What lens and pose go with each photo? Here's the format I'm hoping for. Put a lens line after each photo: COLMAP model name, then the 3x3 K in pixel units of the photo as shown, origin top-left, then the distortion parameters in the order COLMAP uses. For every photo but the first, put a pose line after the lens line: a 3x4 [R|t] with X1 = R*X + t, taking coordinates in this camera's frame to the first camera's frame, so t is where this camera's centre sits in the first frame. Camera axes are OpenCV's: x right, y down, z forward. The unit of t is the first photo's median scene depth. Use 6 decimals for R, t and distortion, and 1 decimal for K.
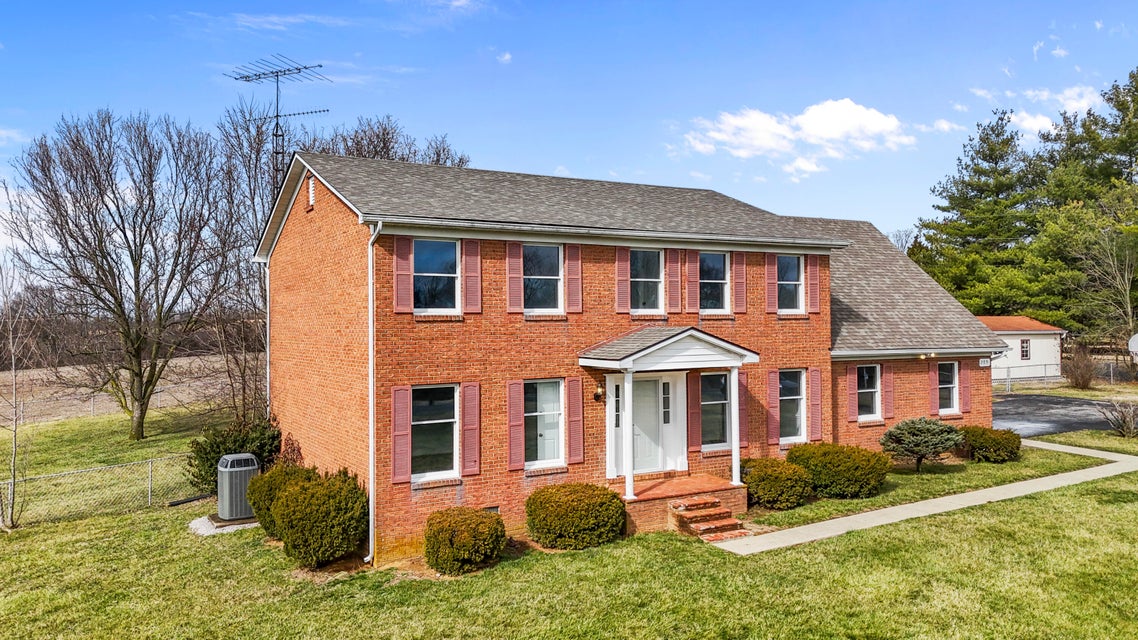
lens RADIAL K [[832.1, 0, 569.0], [0, 832.1, 320.0], [0, 0, 1]] dist [0.096337, -0.101310]
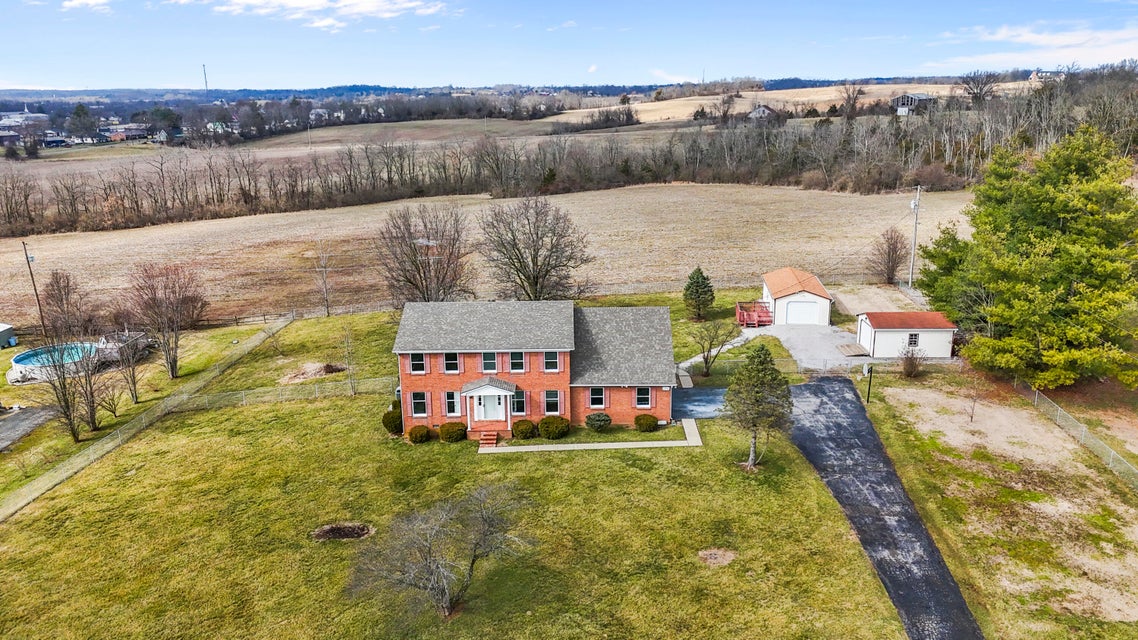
lens RADIAL K [[832.1, 0, 569.0], [0, 832.1, 320.0], [0, 0, 1]] dist [0.096337, -0.101310]
pose [[0.864625, 0.127447, -0.485984, 1.911117], [0.008955, 0.963229, 0.268534, -1.069663], [0.502337, -0.236533, 0.831691, -1.450098]]
